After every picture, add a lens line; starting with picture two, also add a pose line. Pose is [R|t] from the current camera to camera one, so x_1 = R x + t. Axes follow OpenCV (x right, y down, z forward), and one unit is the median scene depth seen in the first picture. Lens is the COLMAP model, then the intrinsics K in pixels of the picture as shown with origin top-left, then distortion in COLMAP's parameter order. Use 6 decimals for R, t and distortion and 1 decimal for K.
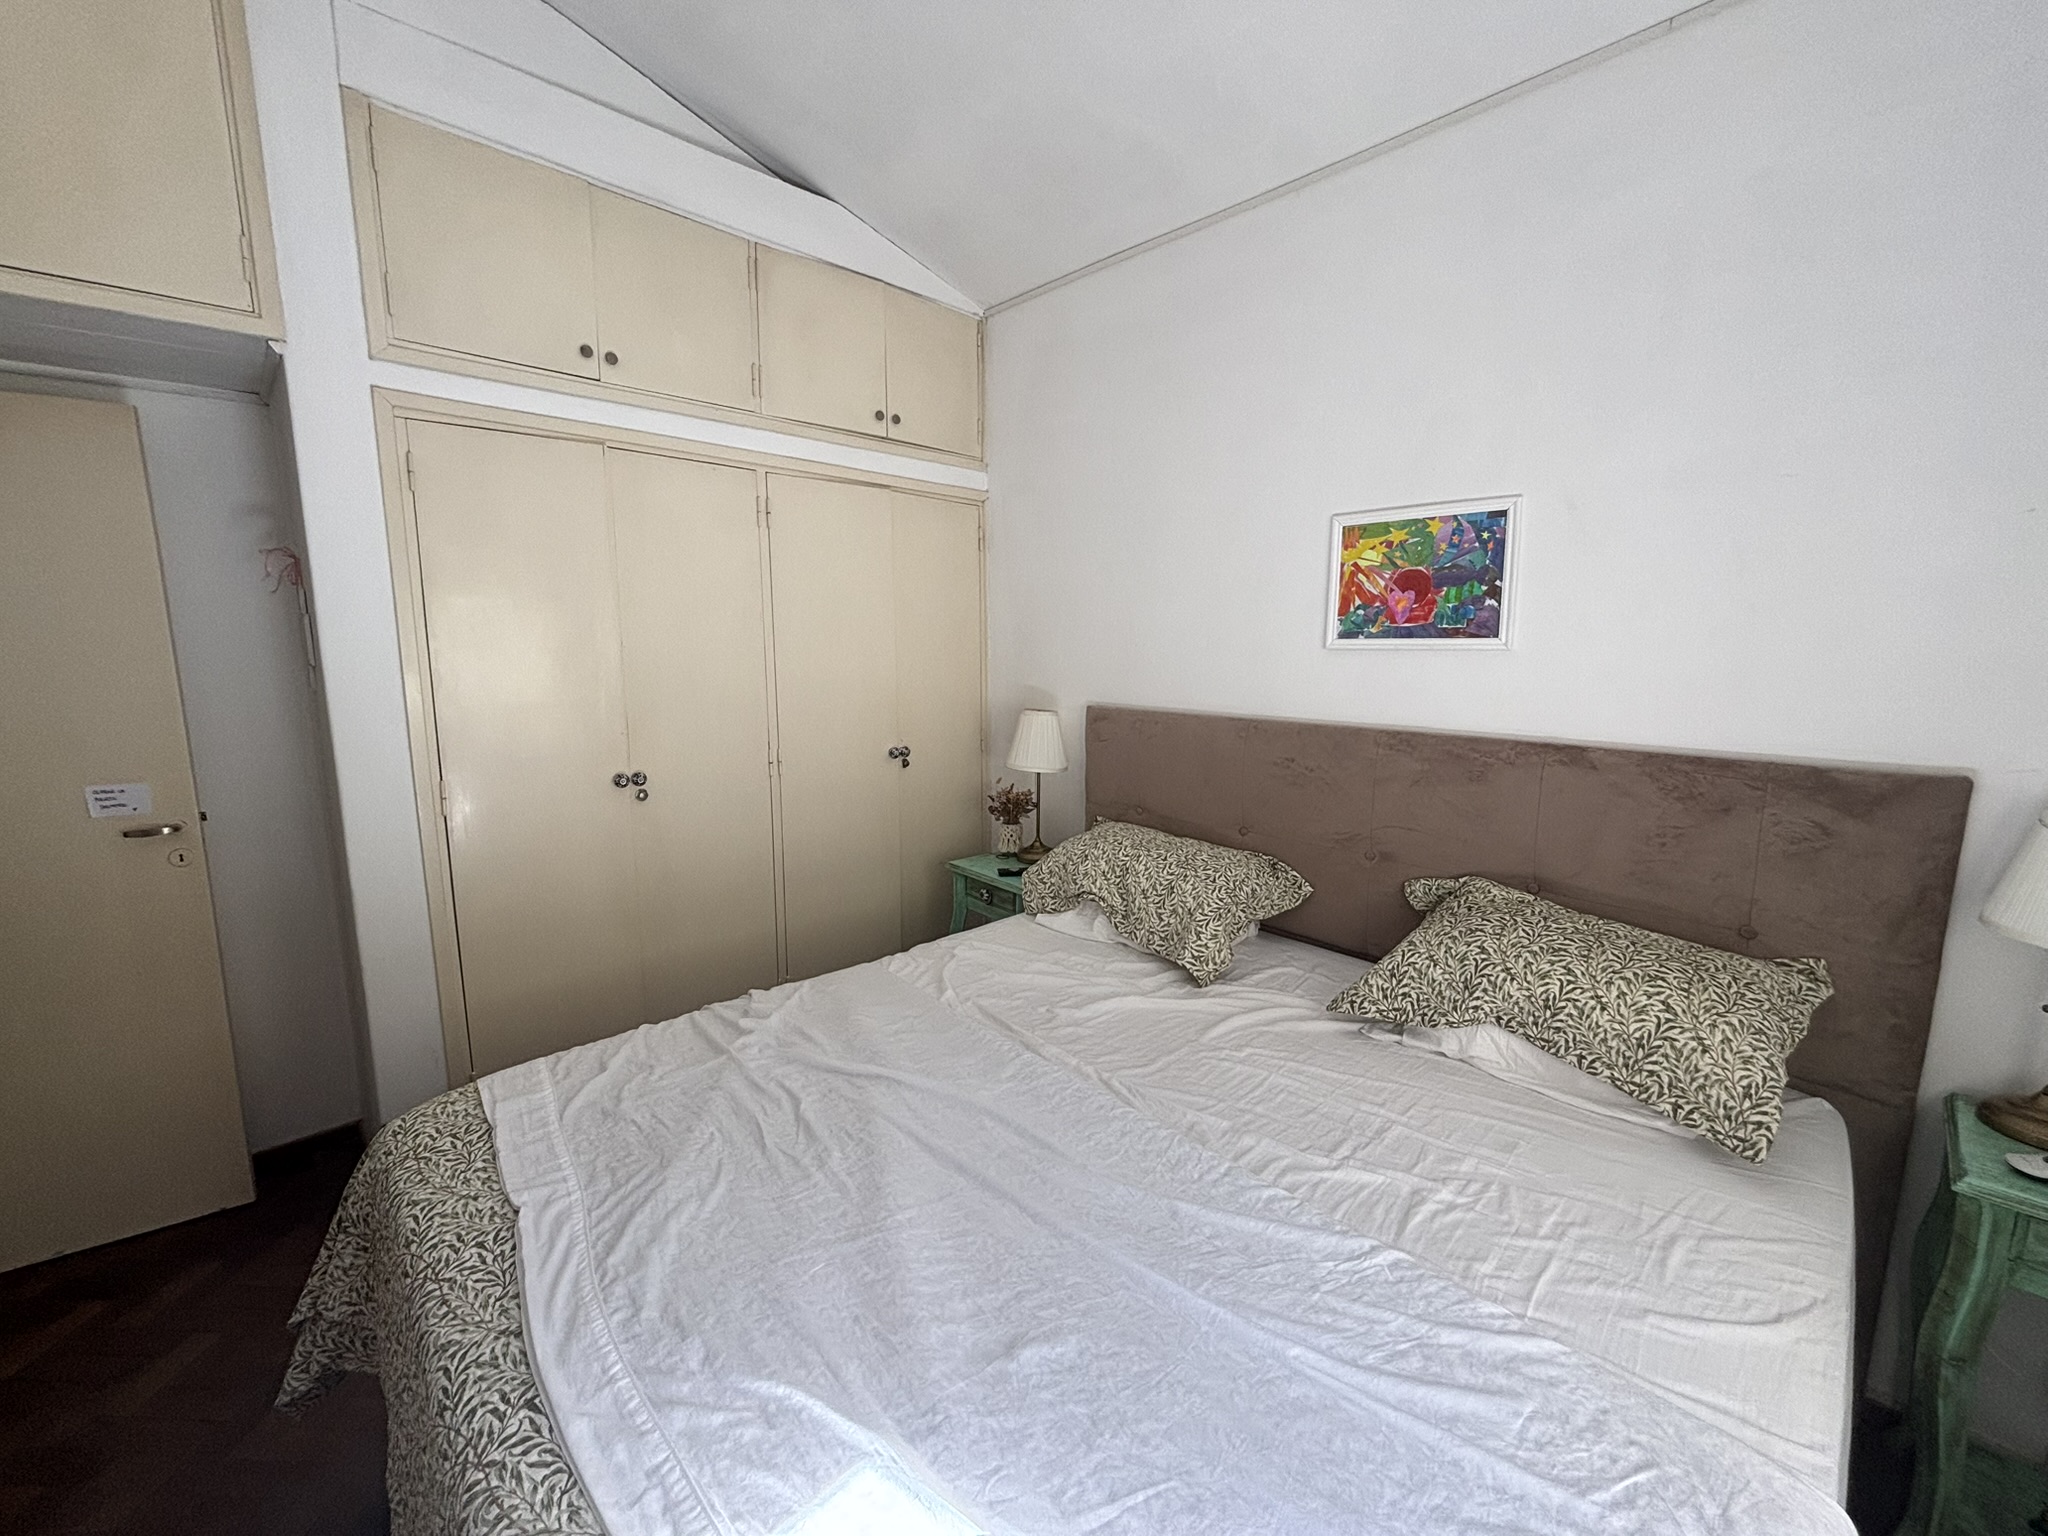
lens RADIAL K [[826.3, 0, 1021.7], [0, 826.3, 763.3], [0, 0, 1]] dist [-0.004456, -0.000597]
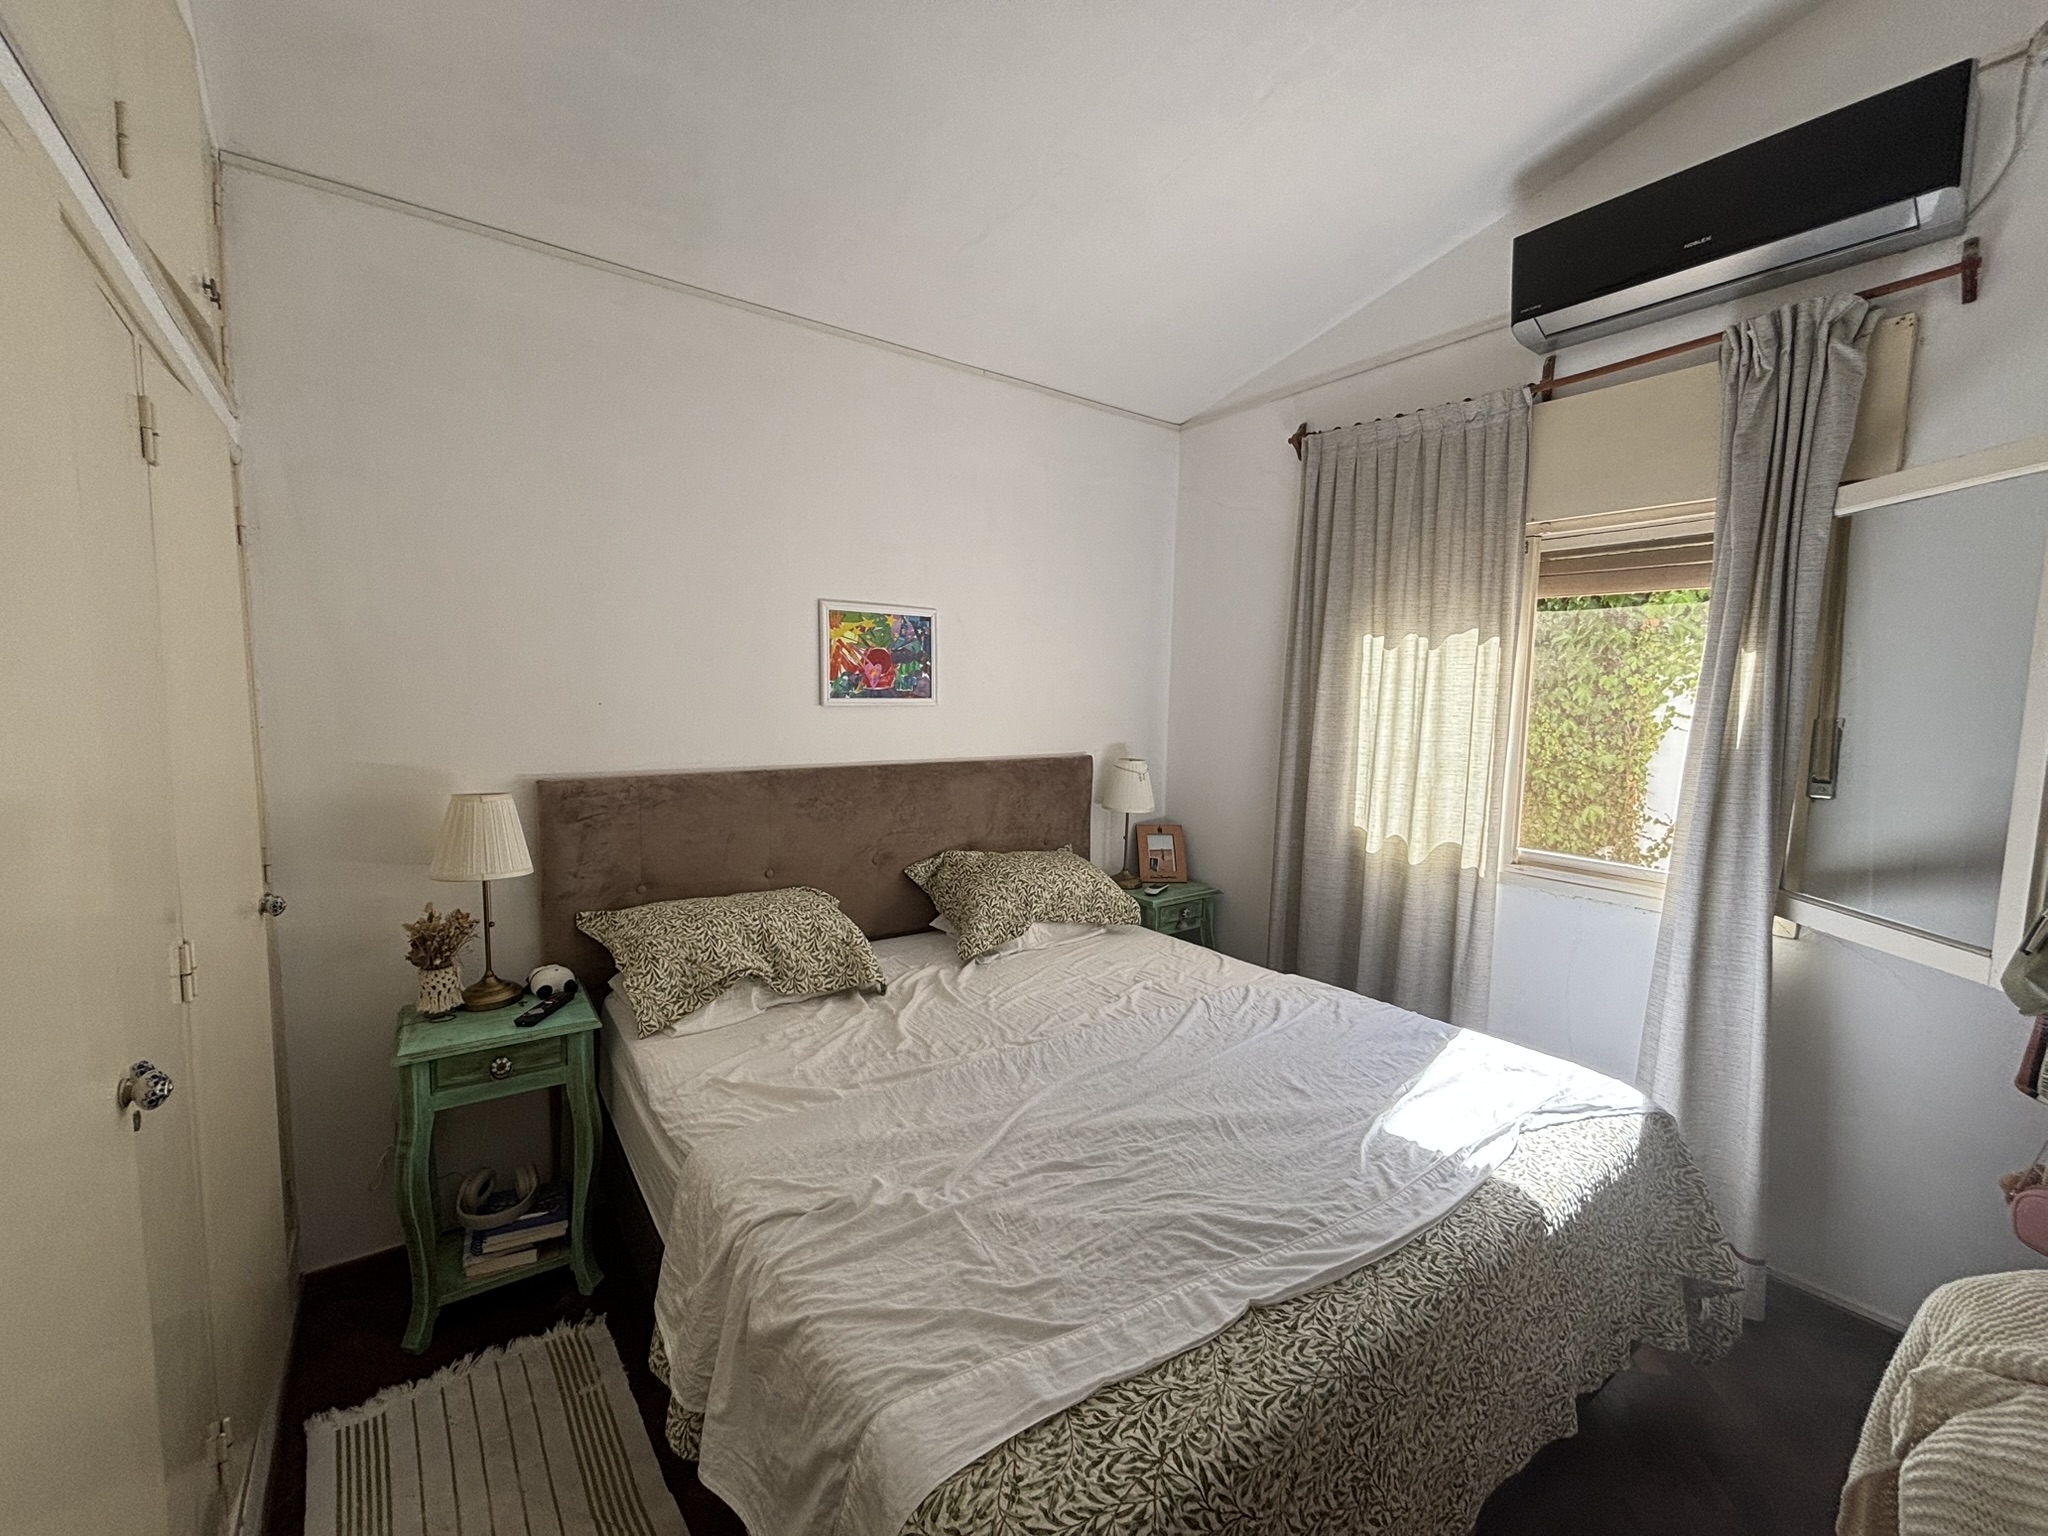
lens RADIAL K [[826.3, 0, 1017.5], [0, 826.3, 765.6], [0, 0, 1]] dist [-0.004456, -0.000597]
pose [[0.120396, -0.091004, 0.988546, -0.894327], [0.134192, 0.988142, 0.074623, -0.113664], [-0.983614, 0.123671, 0.131181, 0.613925]]
